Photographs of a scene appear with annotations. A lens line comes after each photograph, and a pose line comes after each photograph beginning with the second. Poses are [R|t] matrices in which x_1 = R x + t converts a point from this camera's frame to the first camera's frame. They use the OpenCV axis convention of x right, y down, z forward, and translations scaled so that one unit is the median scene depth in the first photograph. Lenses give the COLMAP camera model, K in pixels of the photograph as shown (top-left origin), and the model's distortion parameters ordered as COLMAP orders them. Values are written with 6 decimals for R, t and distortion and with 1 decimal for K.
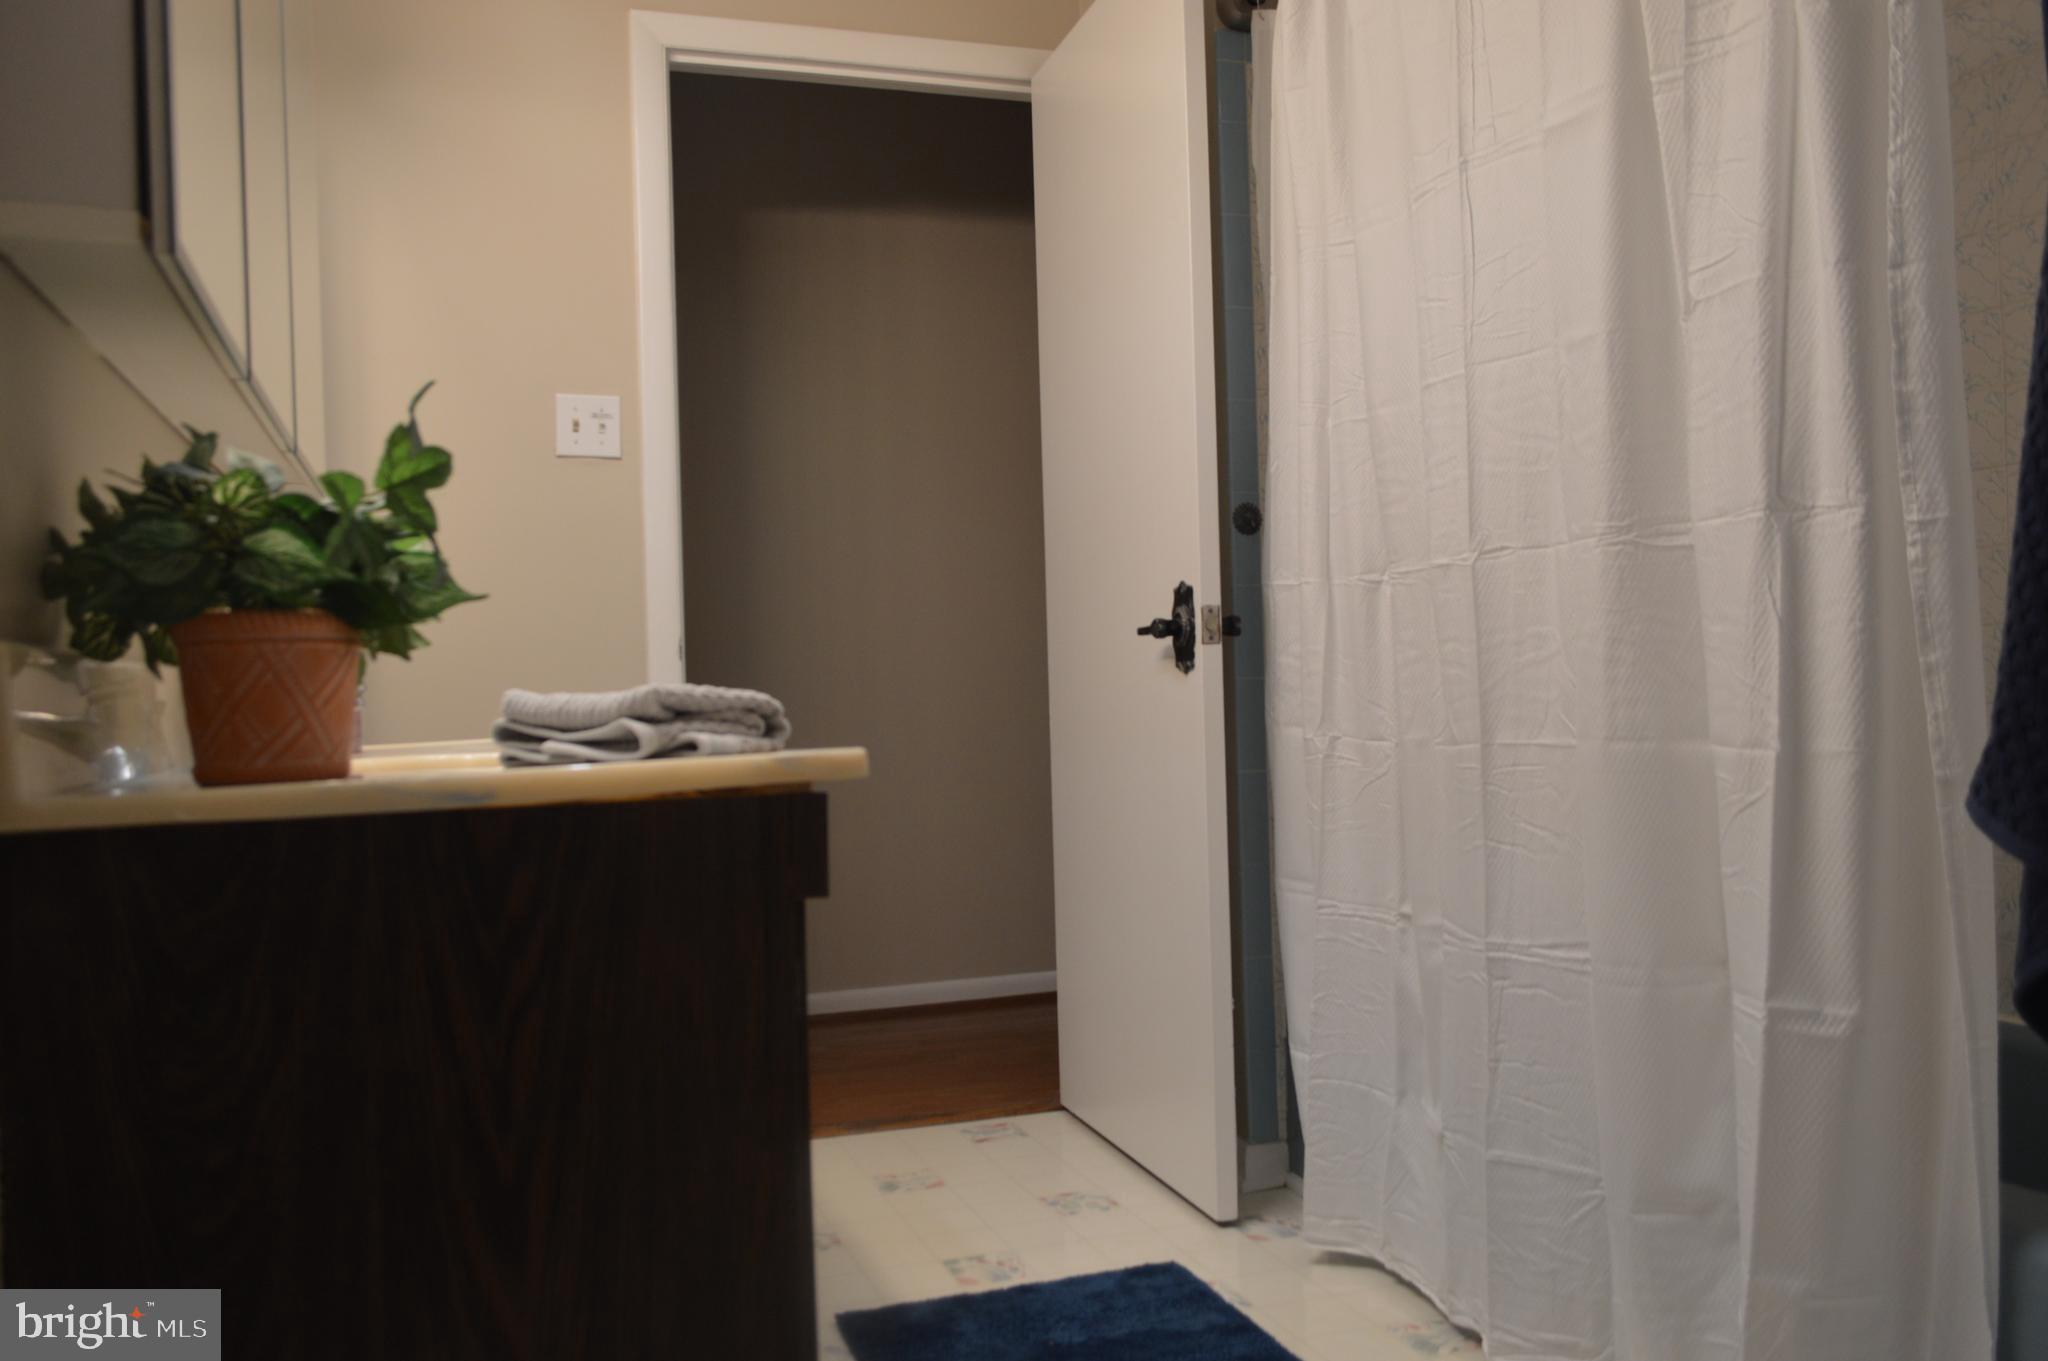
lens RADIAL K [[1621.7, 0, 1024.8], [0, 1621.7, 683.4], [0, 0, 1]] dist [-0.017837, 0.007768]
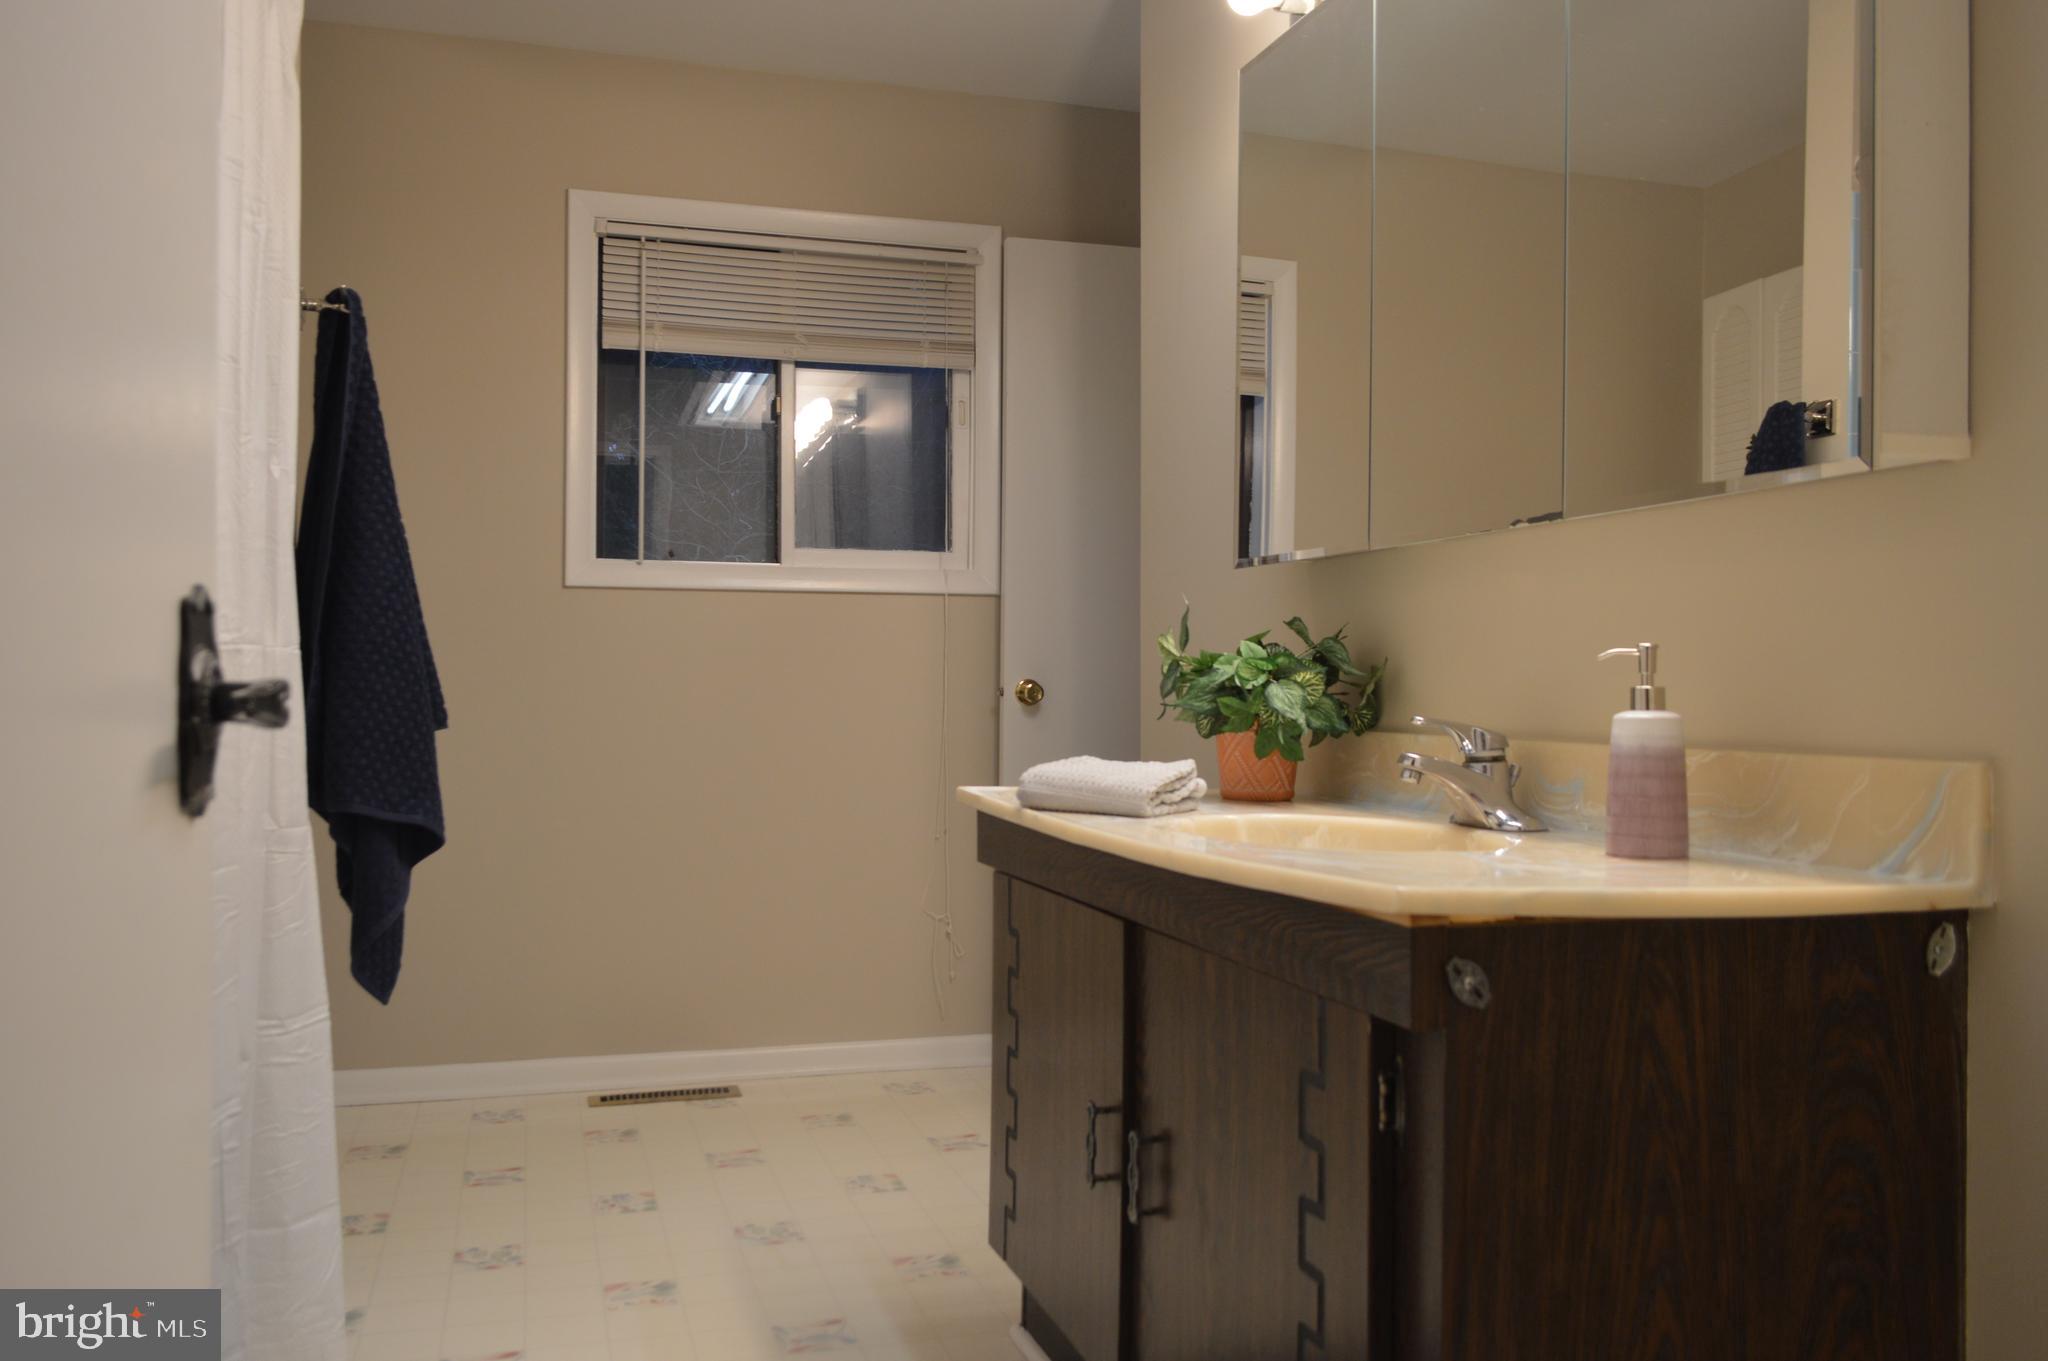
lens RADIAL K [[1621.7, 0, 1023.5], [0, 1621.7, 675.9], [0, 0, 1]] dist [-0.017837, 0.007768]
pose [[-0.999169, 0.018106, 0.036513, -0.215913], [0.019016, 0.999513, 0.024741, -0.082410], [-0.036047, 0.025415, -0.999027, 2.481320]]
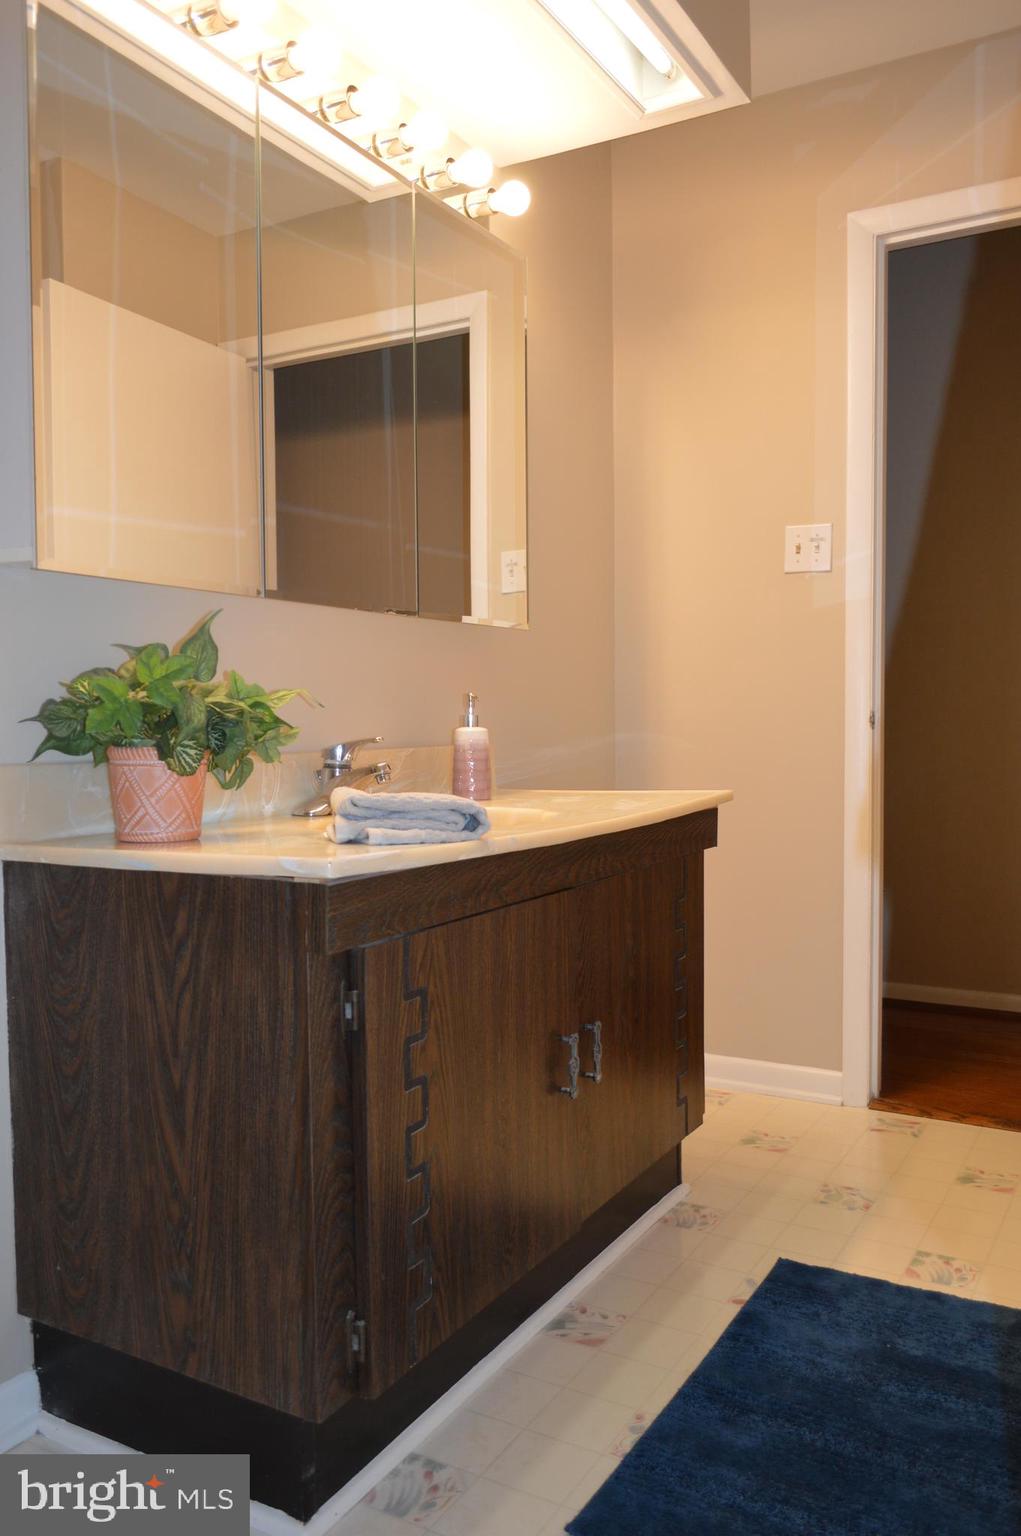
lens RADIAL K [[1216.3, 0, 515.7], [0, 1216.3, 767.9], [0, 0, 1]] dist [-0.017837, 0.007768]
pose [[0.654882, 0.058430, -0.753469, 0.448722], [-0.008807, 0.997529, 0.069703, -0.064240], [0.755679, -0.039011, 0.653779, 0.225895]]
